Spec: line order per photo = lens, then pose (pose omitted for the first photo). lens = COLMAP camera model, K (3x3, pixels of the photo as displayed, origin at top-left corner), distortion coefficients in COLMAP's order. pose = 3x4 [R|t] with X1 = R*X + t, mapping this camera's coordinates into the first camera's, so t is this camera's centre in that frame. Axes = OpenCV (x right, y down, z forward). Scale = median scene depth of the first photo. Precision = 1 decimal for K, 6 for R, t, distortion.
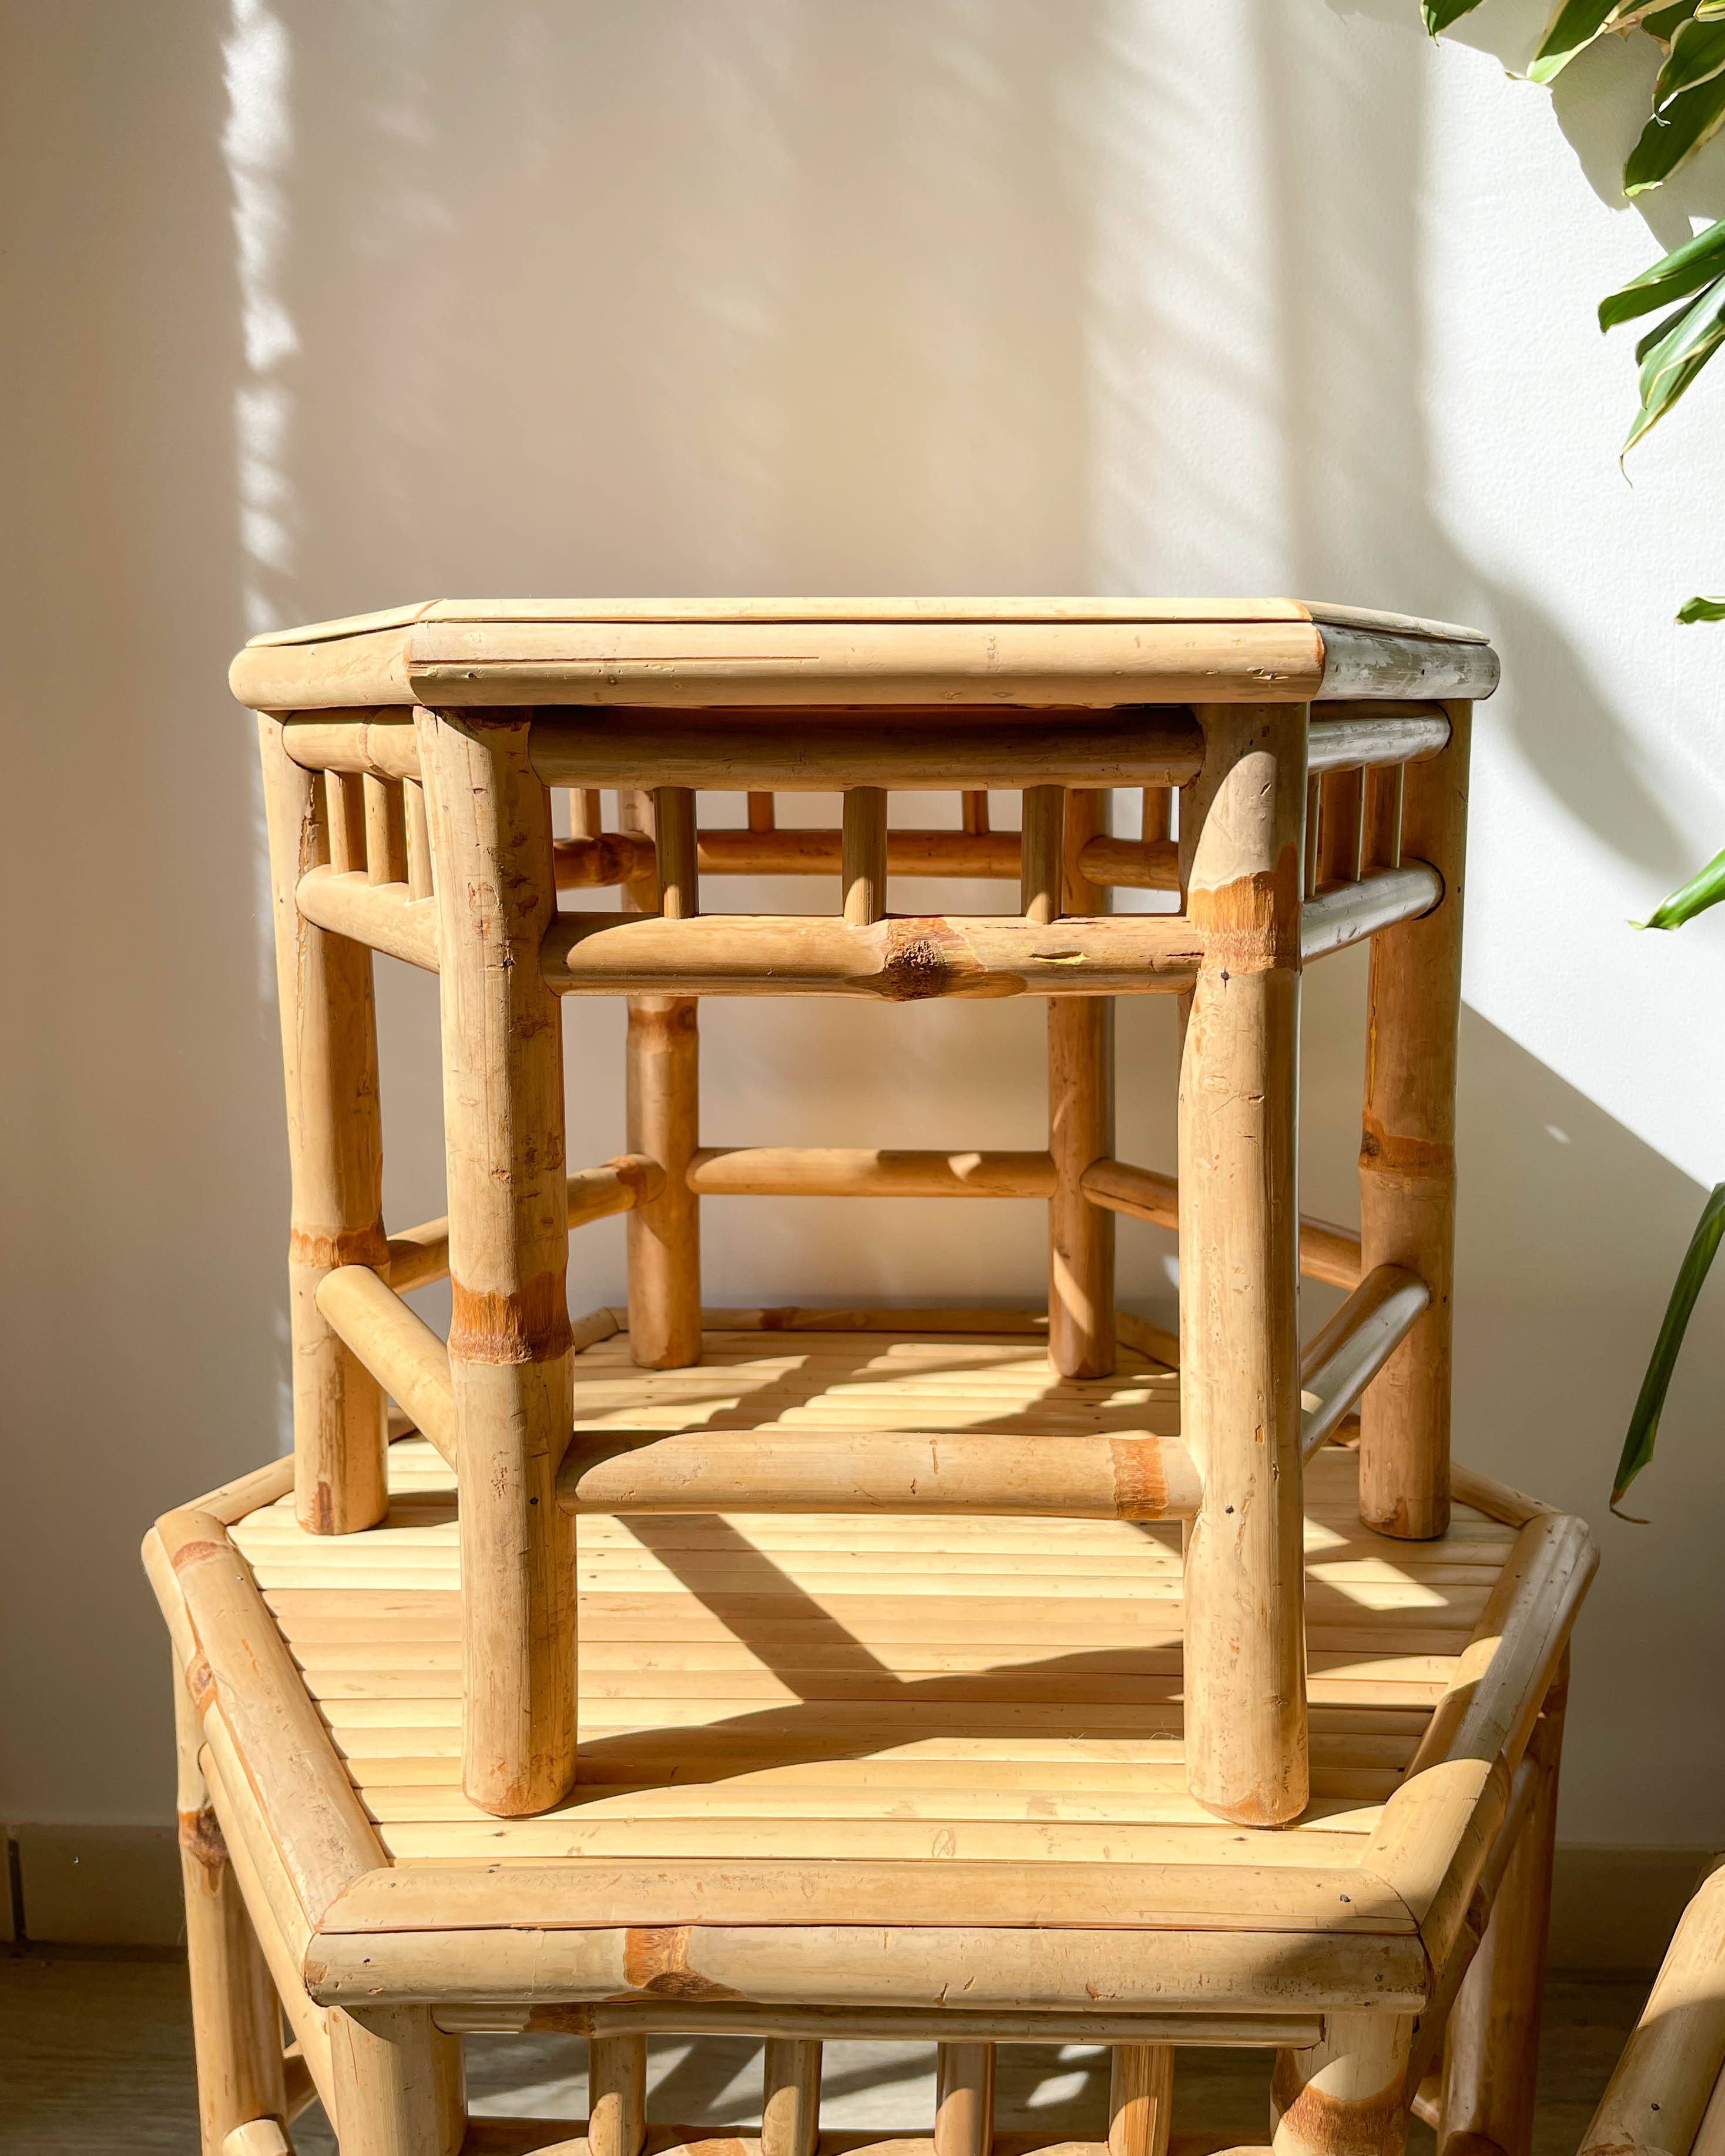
lens RADIAL K [[1820.8, 0, 855.5], [0, 1820.8, 1037.1], [0, 0, 1]] dist [0.010944, -0.032651]
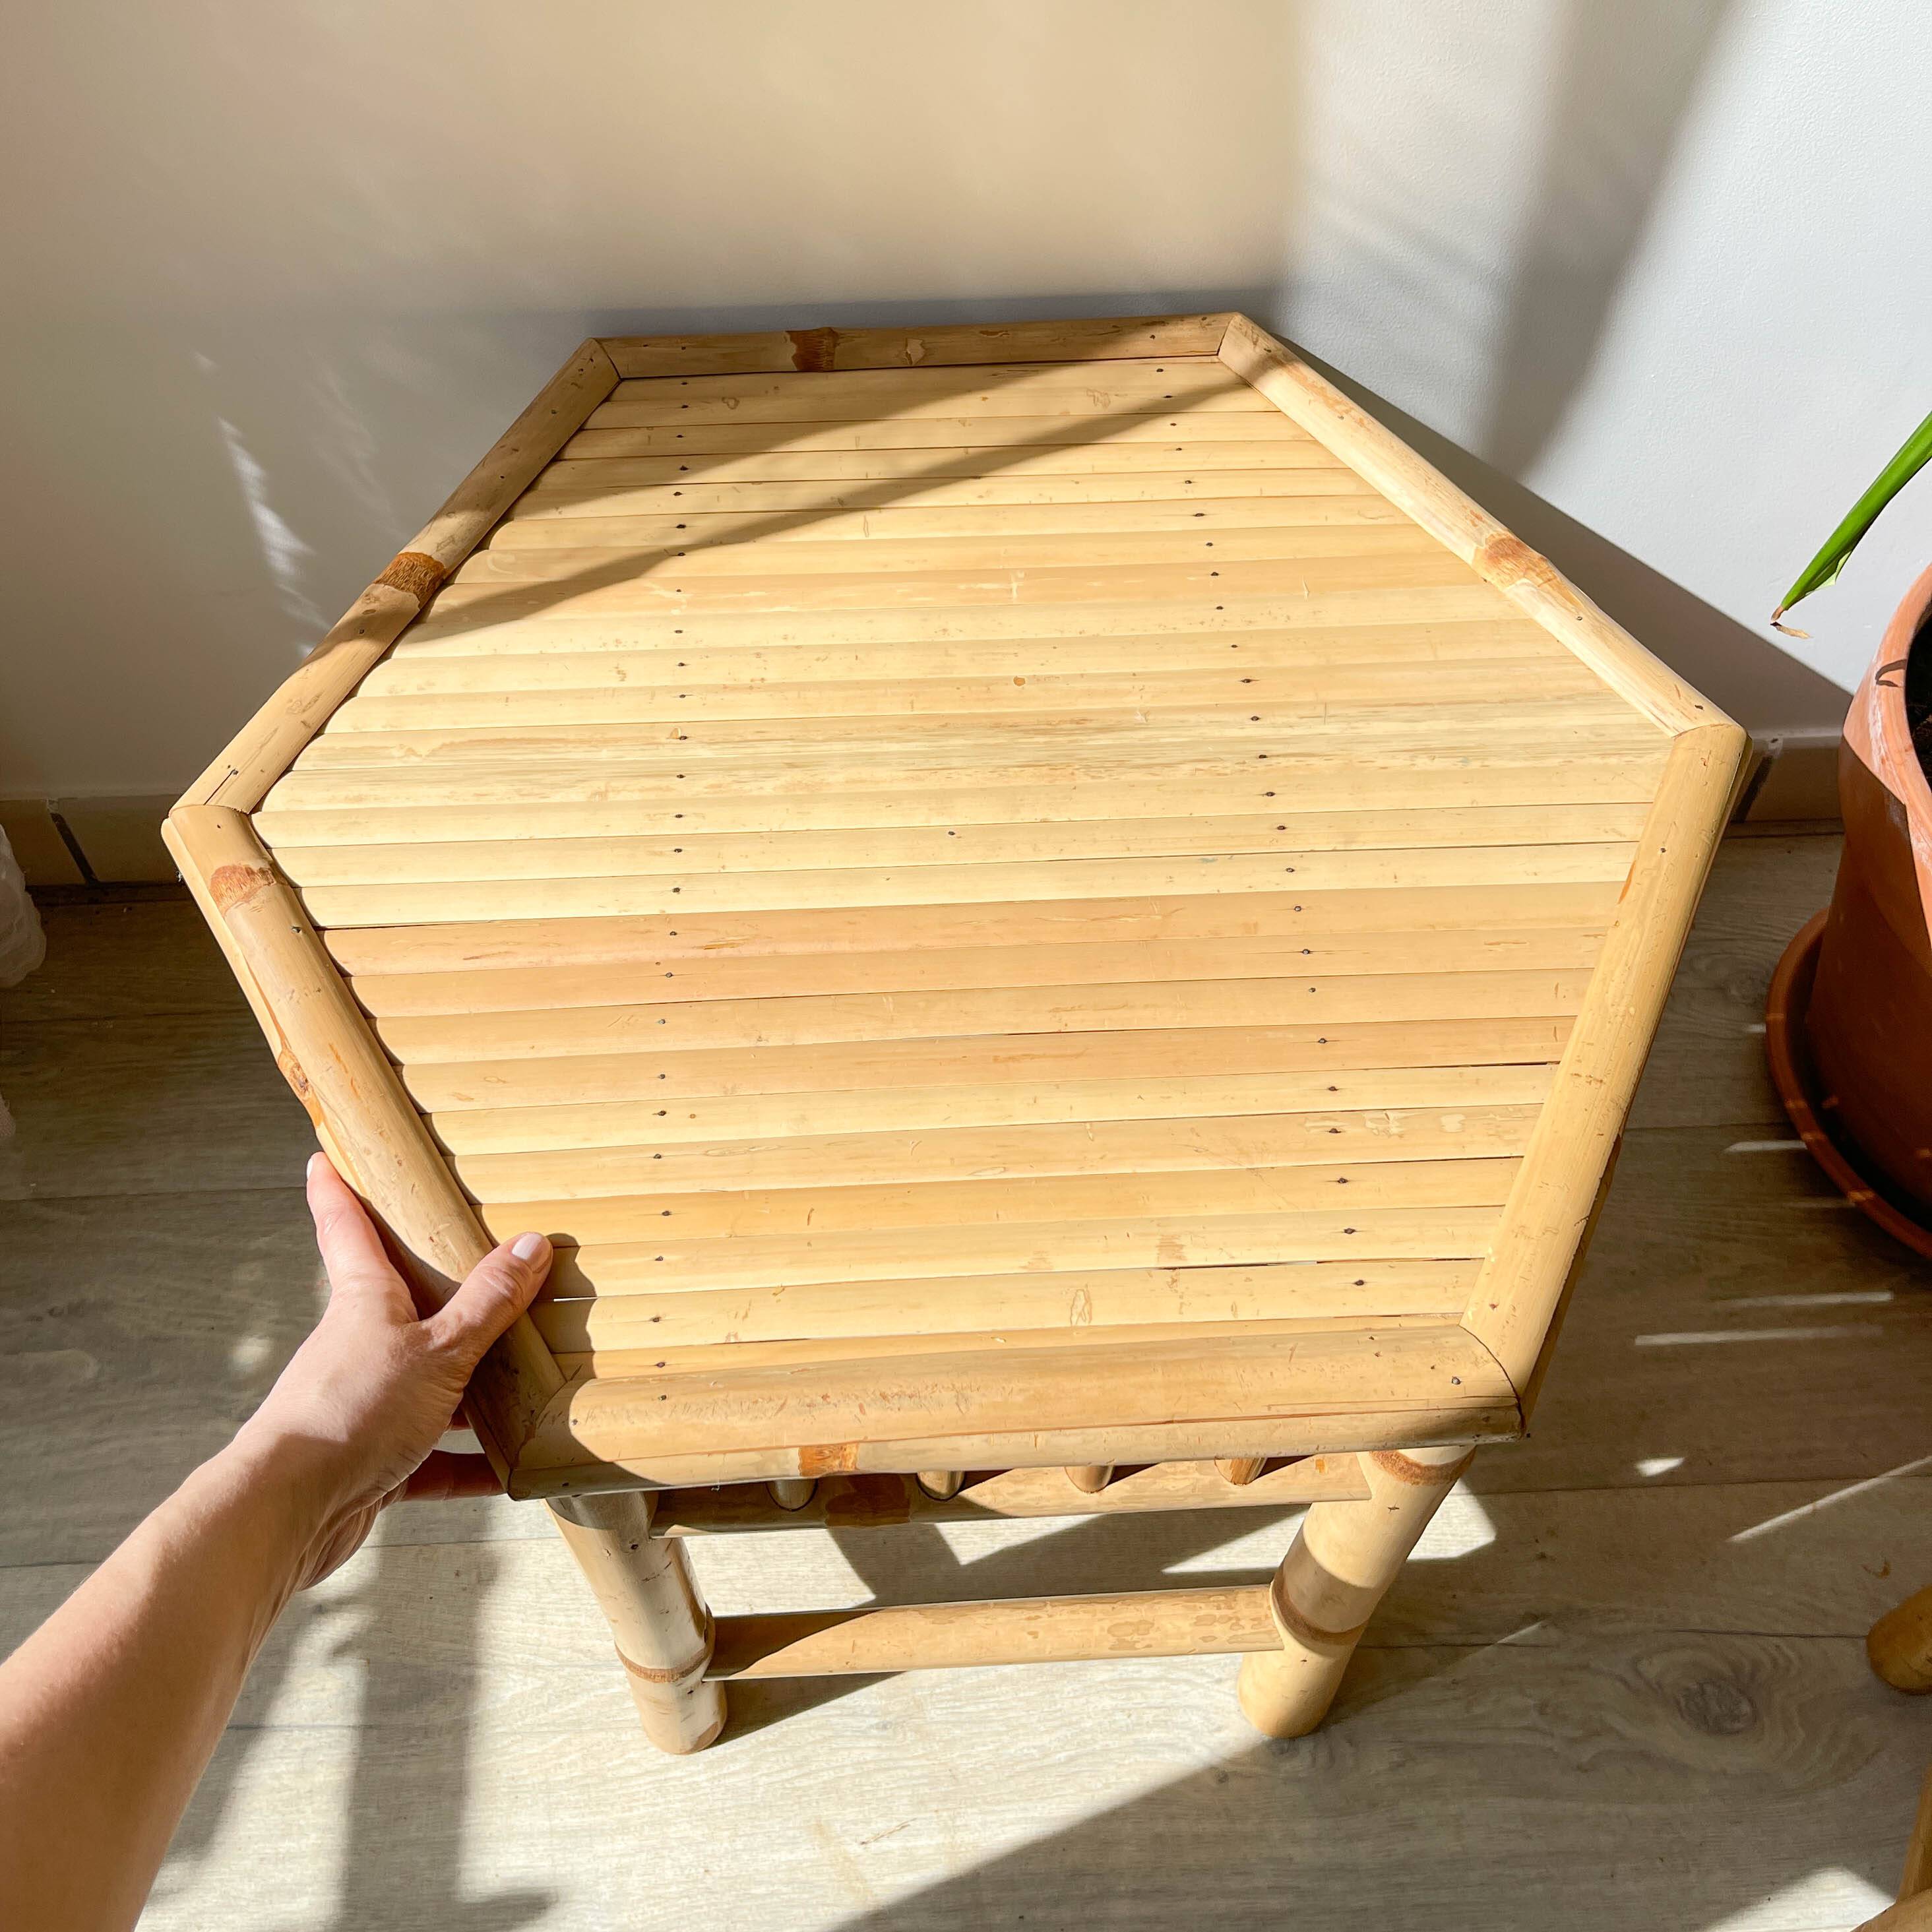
lens RADIAL K [[2012.9, 0, 917.6], [0, 2012.9, 897.2], [0, 0, 1]] dist [0.023525, 0.000000]
pose [[0.998144, -0.054883, 0.026372, -0.063280], [0.020609, 0.712050, 0.701827, -0.544720], [-0.057297, -0.699981, 0.711860, 0.339726]]
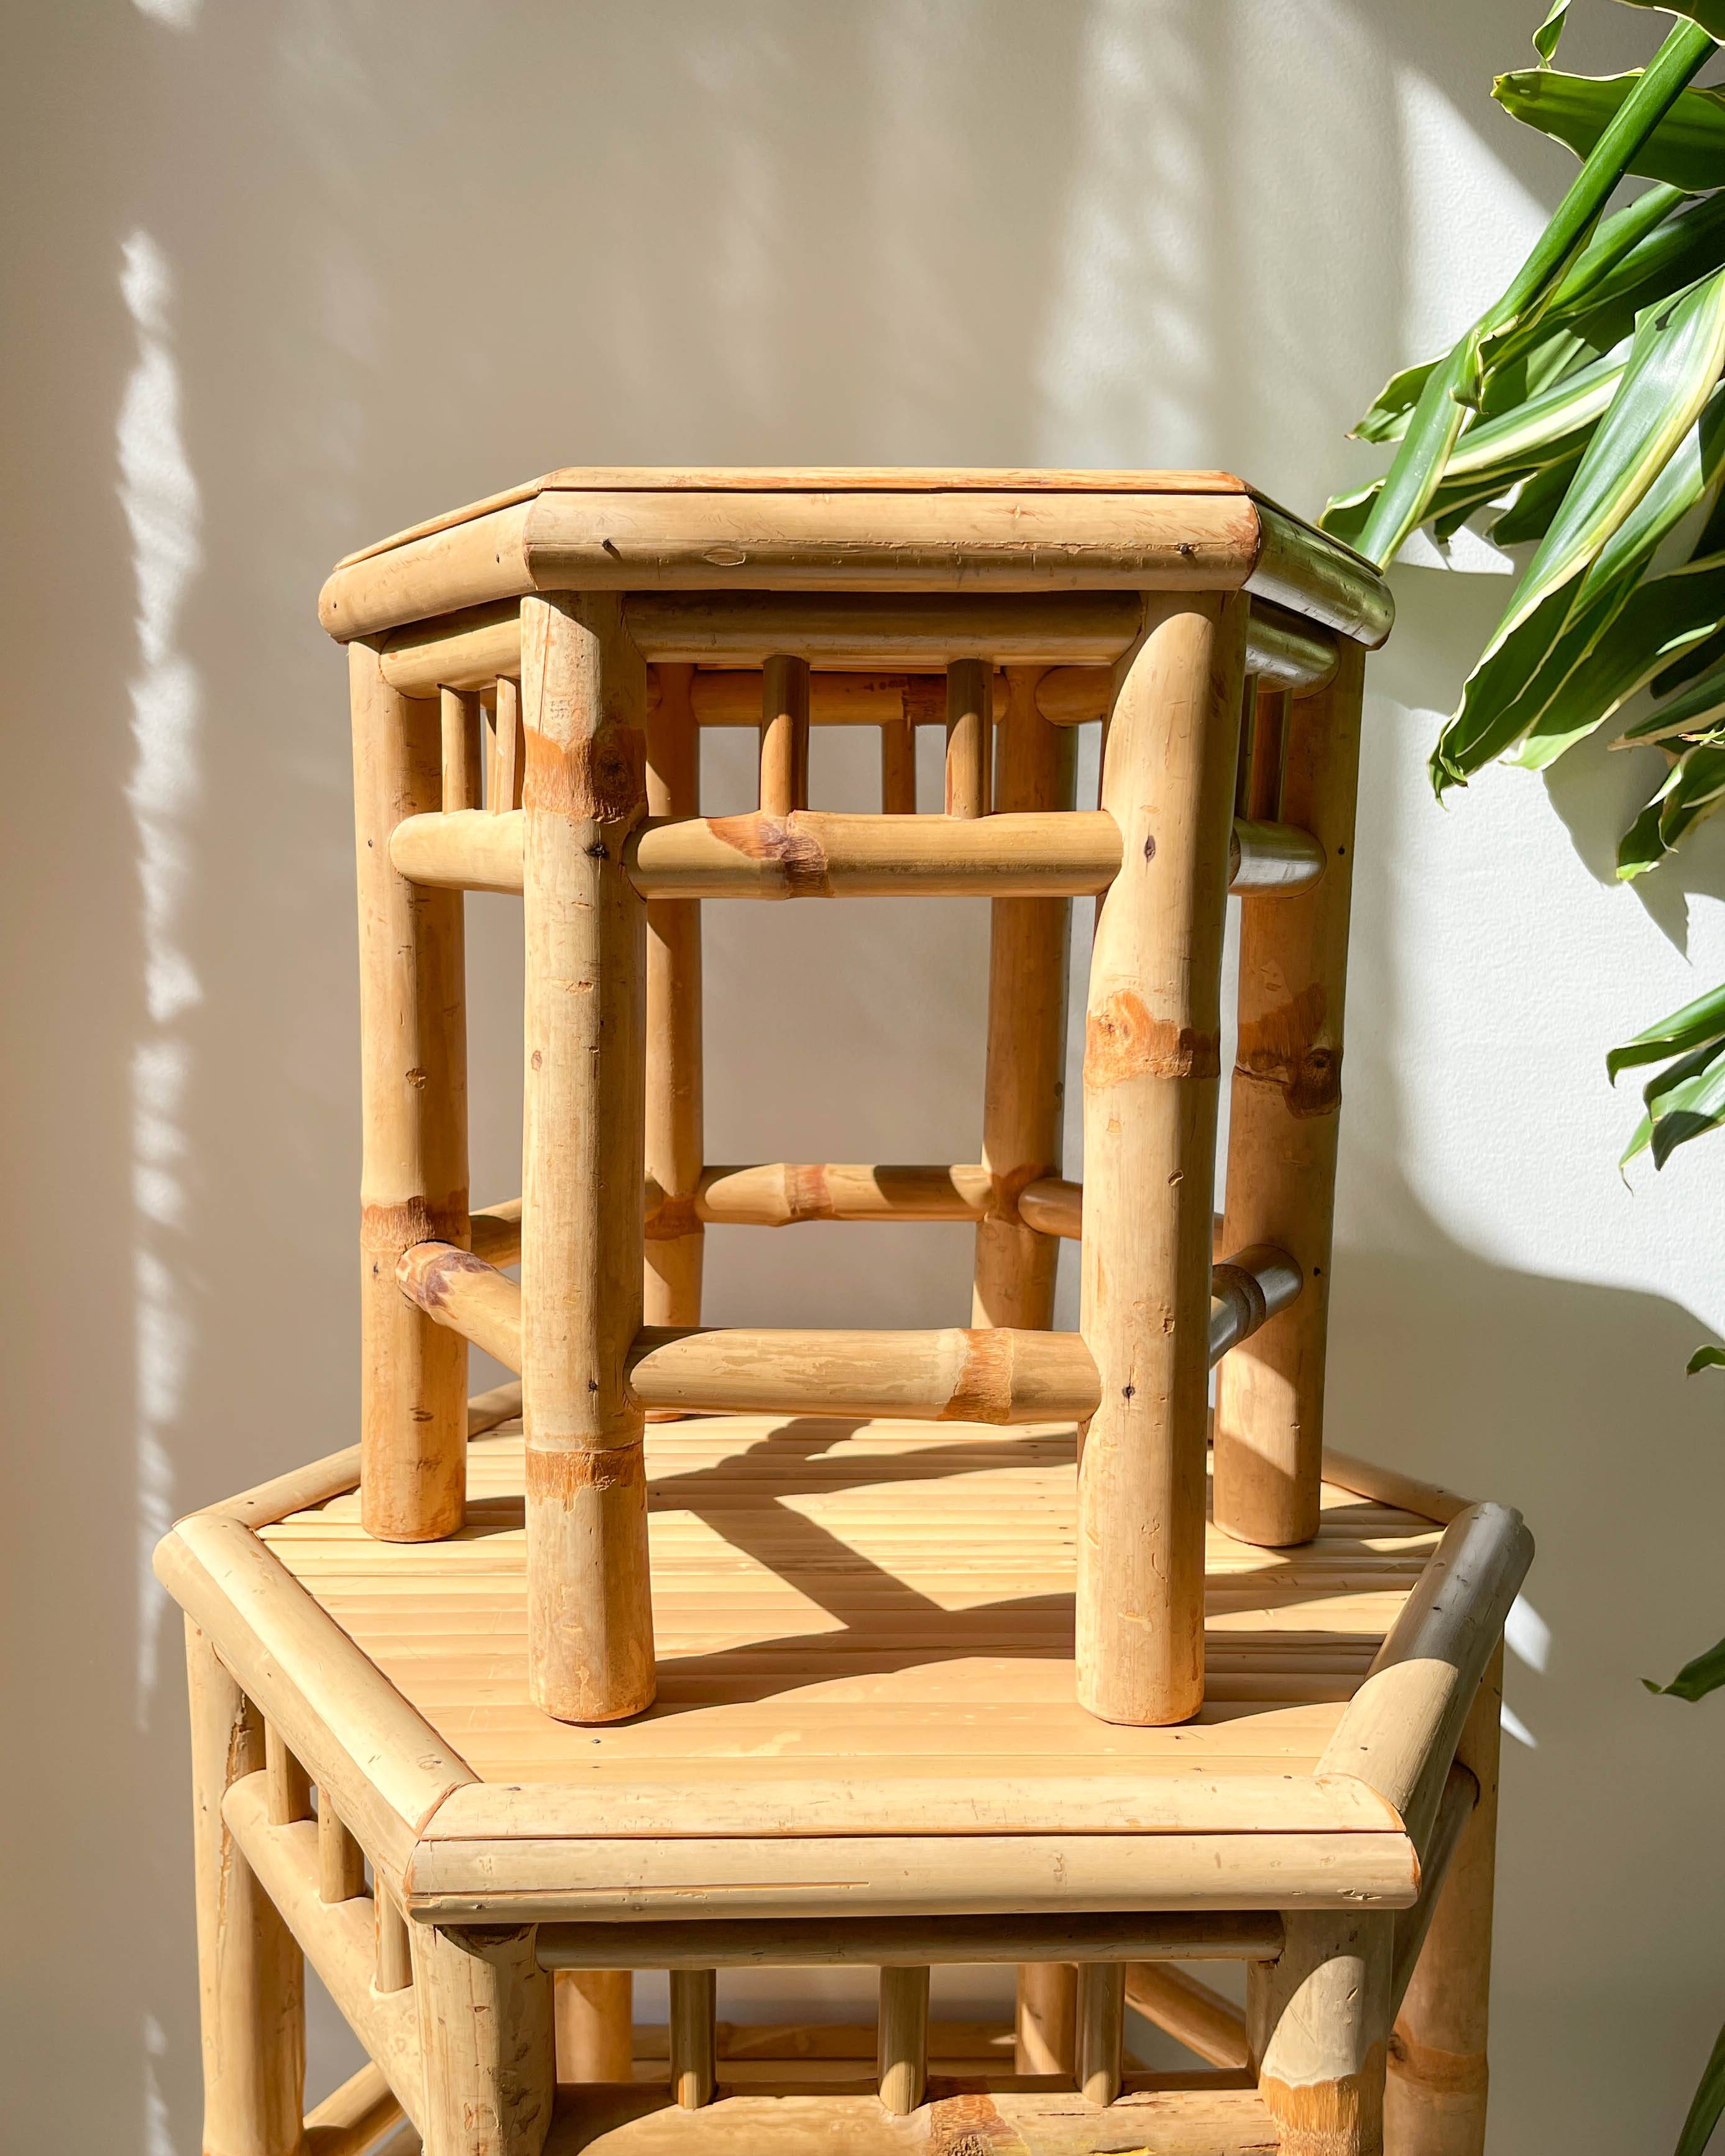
lens RADIAL K [[1918.7, 0, 787.1], [0, 1918.7, 1092.8], [0, 0, 1]] dist [0.027366, -0.035030]
pose [[0.998957, 0.007345, 0.045063, -0.094872], [-0.005209, 0.998865, -0.047338, -0.495835], [-0.045360, 0.047054, 0.997862, 0.030615]]
